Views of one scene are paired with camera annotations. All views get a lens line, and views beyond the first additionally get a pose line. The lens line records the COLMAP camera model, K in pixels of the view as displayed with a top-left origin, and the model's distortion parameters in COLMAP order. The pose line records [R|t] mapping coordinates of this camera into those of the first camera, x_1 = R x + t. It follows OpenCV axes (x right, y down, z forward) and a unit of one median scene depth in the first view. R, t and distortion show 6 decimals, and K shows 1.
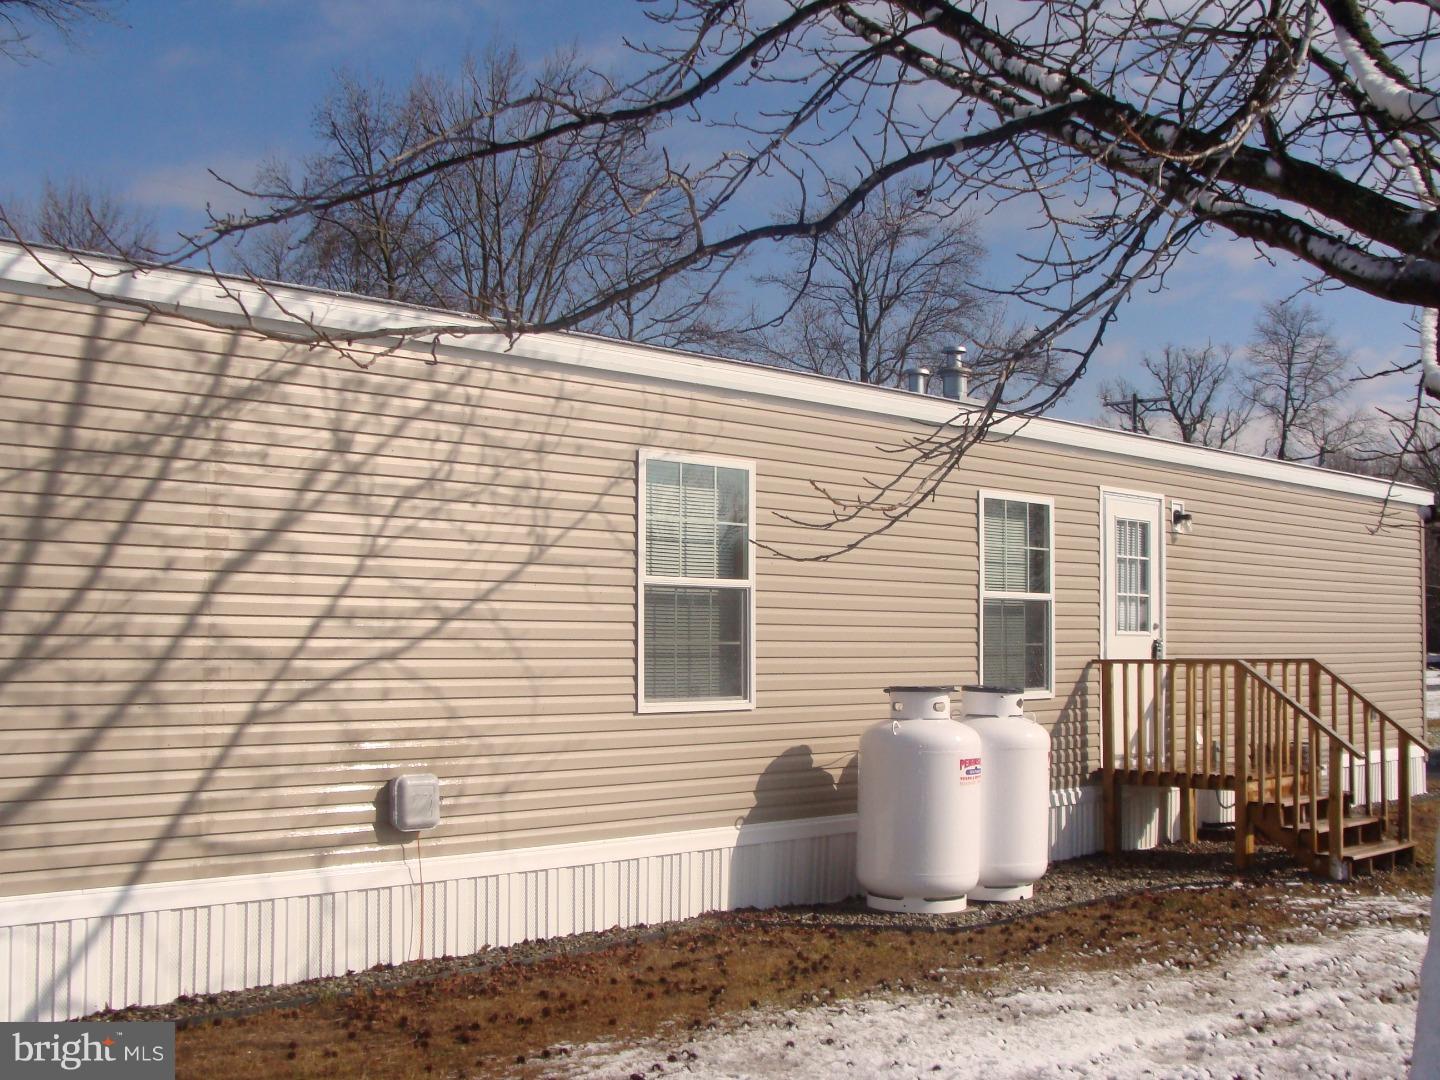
lens RADIAL K [[1625.3, 0, 729.6], [0, 1625.3, 546.4], [0, 0, 1]] dist [-0.118559, 0.000000]
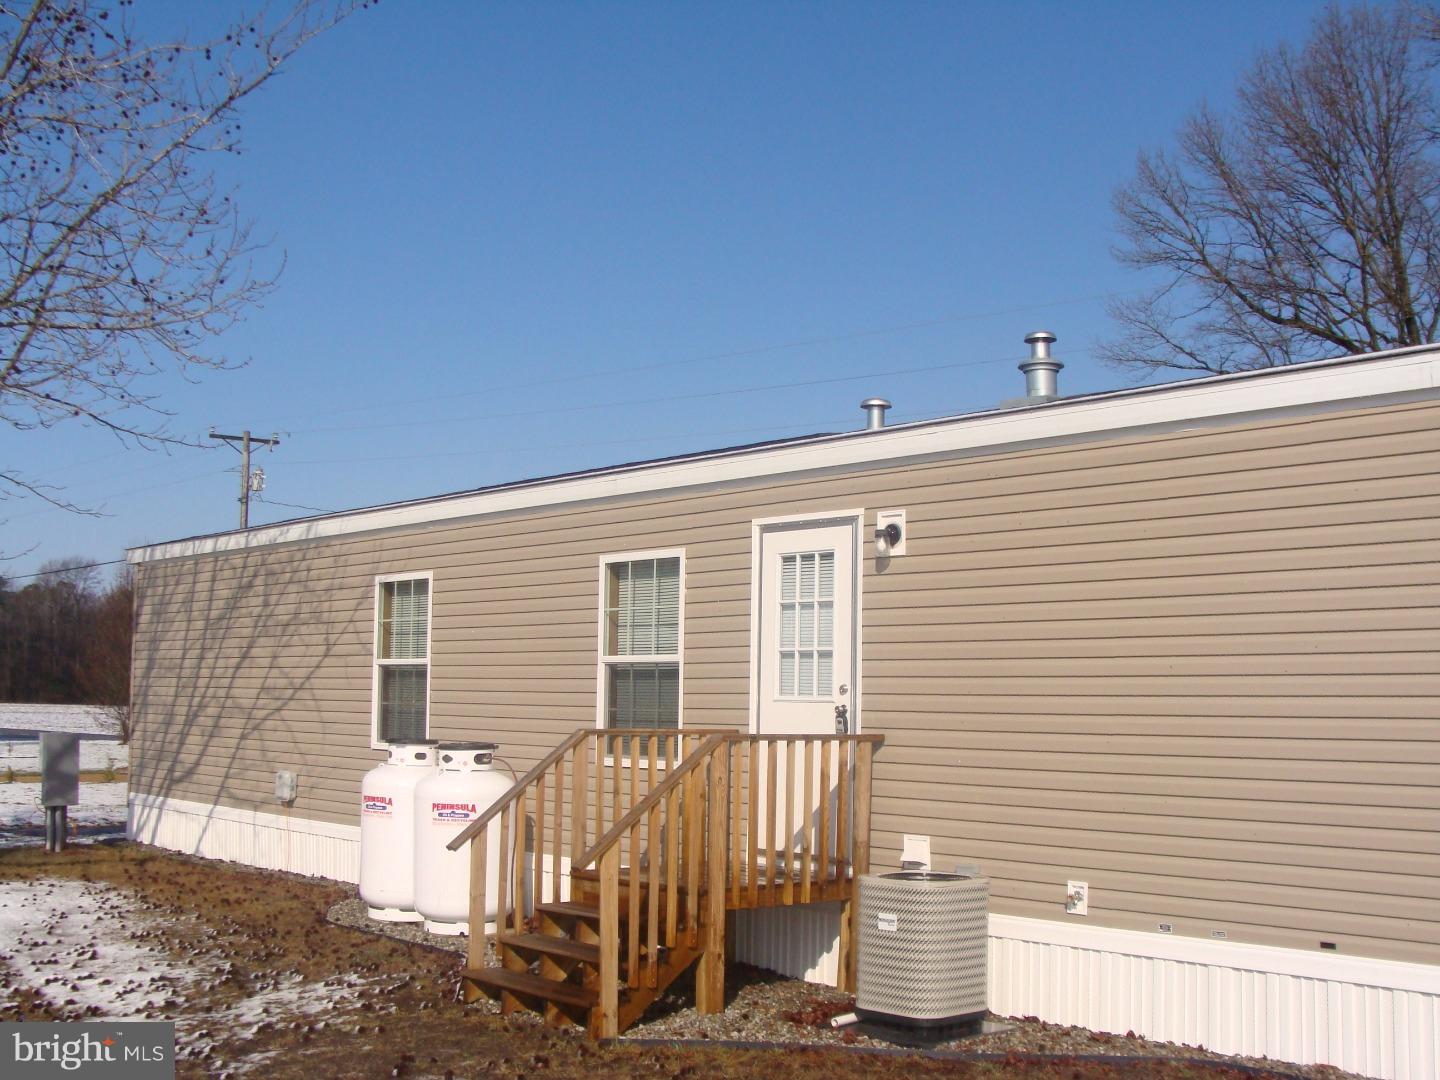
lens RADIAL K [[1625.3, 0, 718.4], [0, 1625.3, 525.7], [0, 0, 1]] dist [-0.118559, 0.000000]
pose [[-0.060862, -0.115641, -0.991425, 1.576749], [0.042931, 0.992044, -0.118348, 0.094184], [0.997223, -0.049766, -0.055413, 1.529428]]
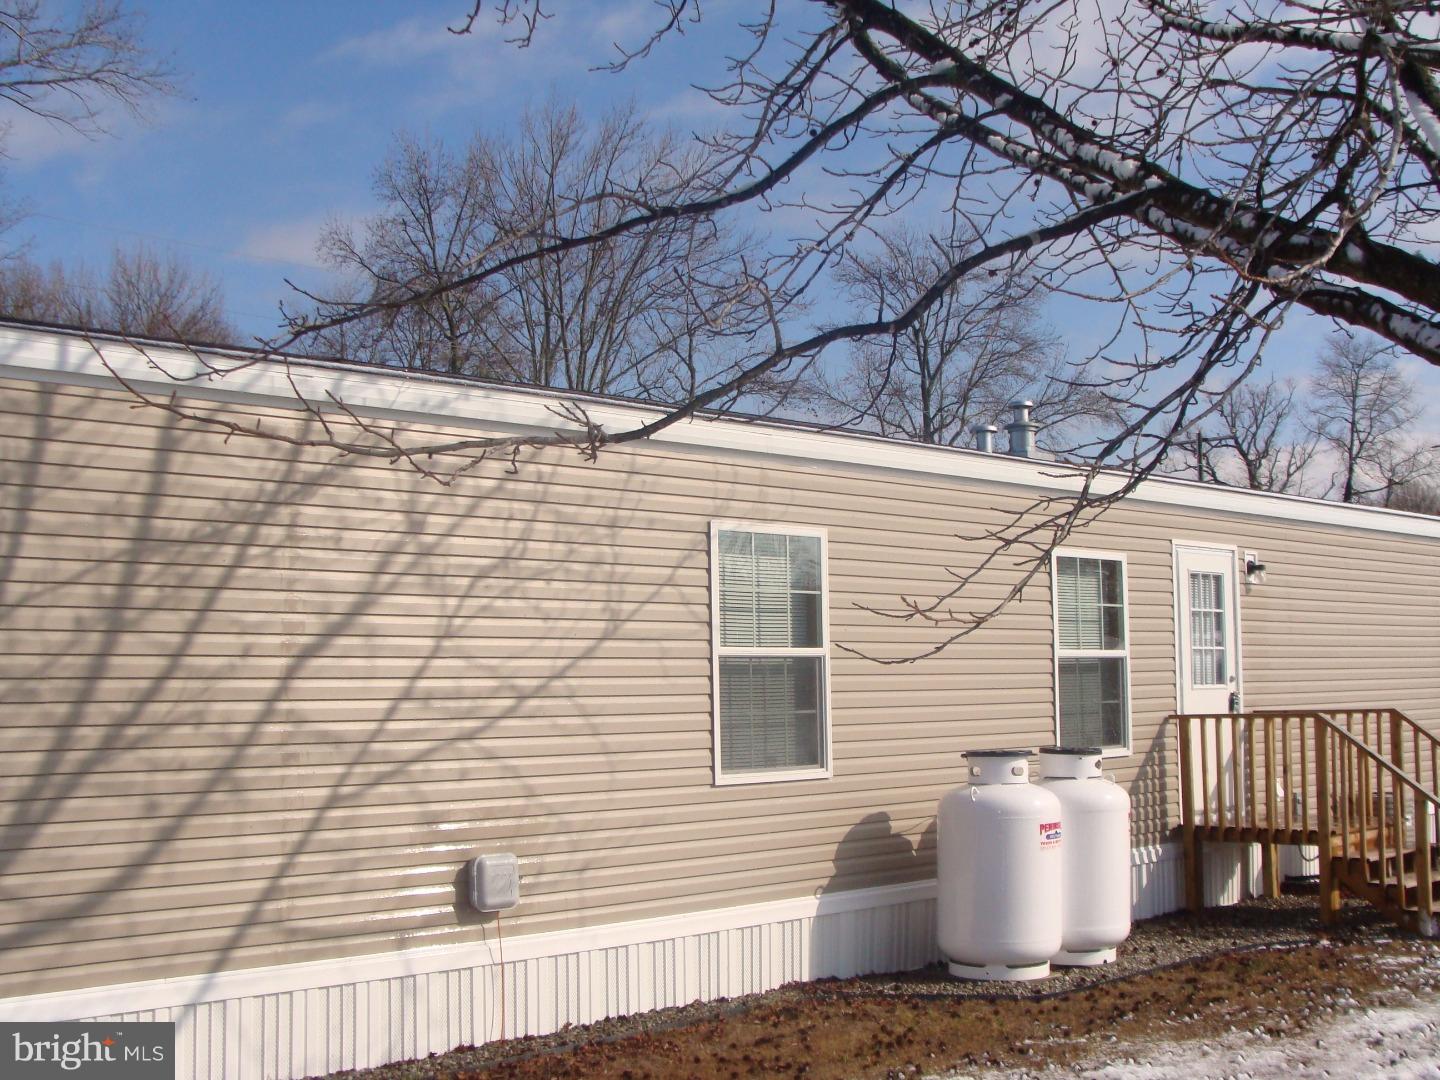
lens RADIAL K [[1625.3, 0, 735.7], [0, 1625.3, 537.7], [0, 0, 1]] dist [-0.118559, 0.000000]
pose [[0.999101, -0.022685, -0.035816, -0.005134], [0.021447, 0.999171, -0.034596, -0.015387], [0.036571, 0.033797, 0.998759, 0.002411]]
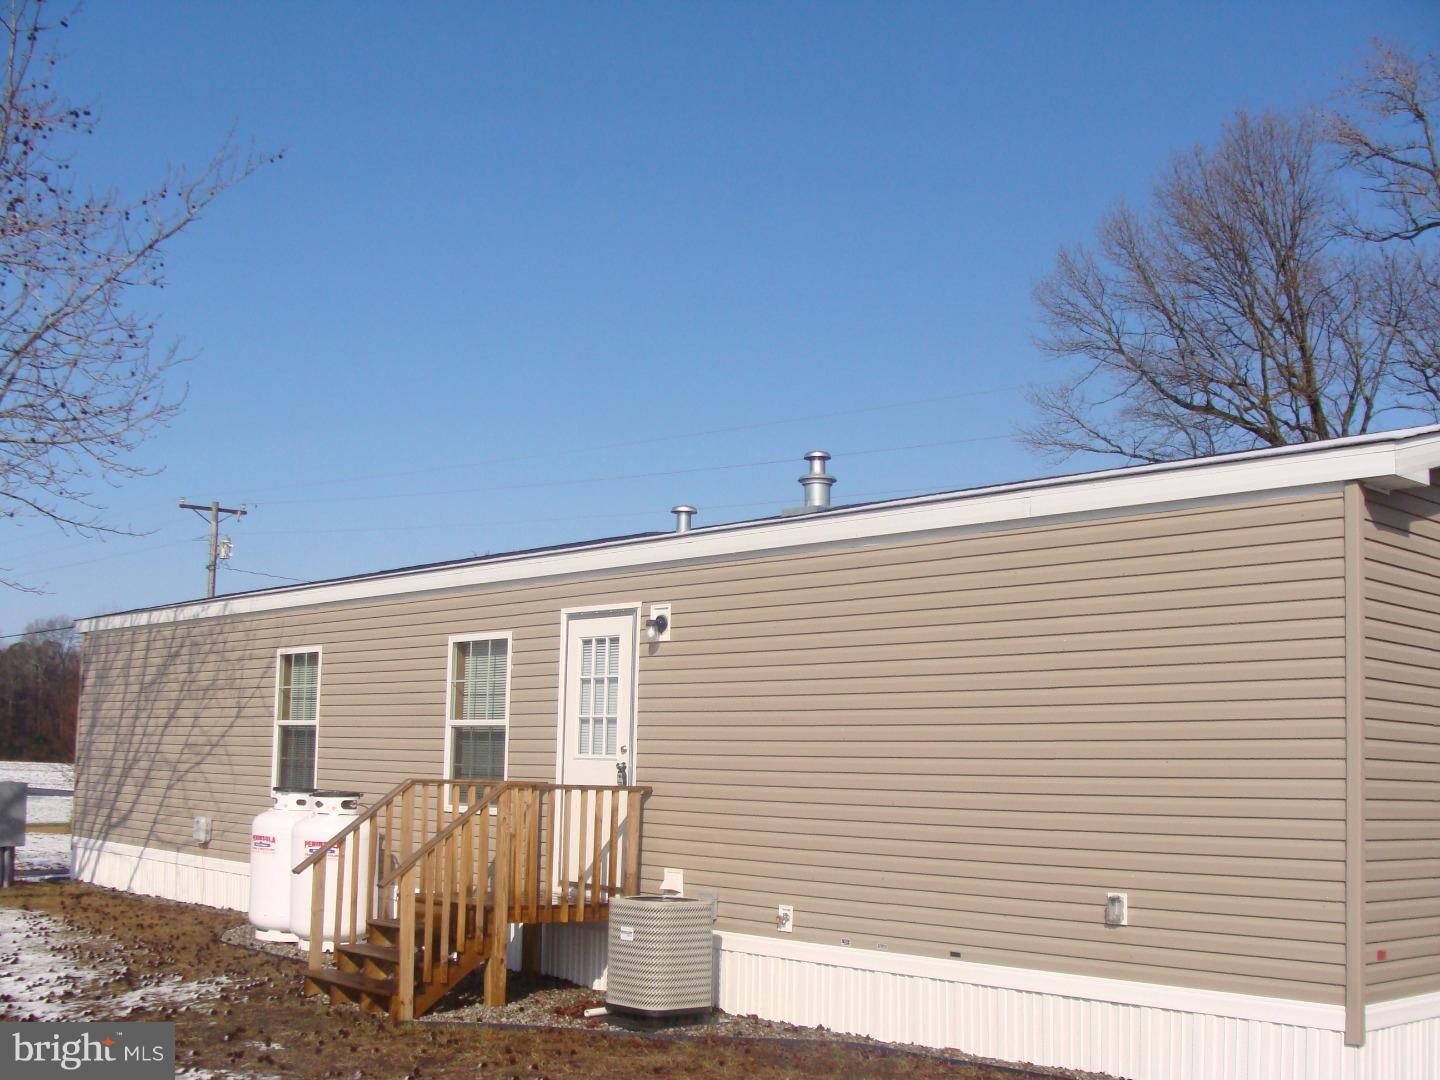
lens RADIAL K [[1625.3, 0, 716.9], [0, 1625.3, 551.4], [0, 0, 1]] dist [-0.118559, 0.000000]
pose [[-0.055363, -0.140042, -0.988597, 1.832969], [0.034242, 0.989266, -0.142054, 0.109825], [0.997879, -0.041716, -0.049973, 1.708310]]
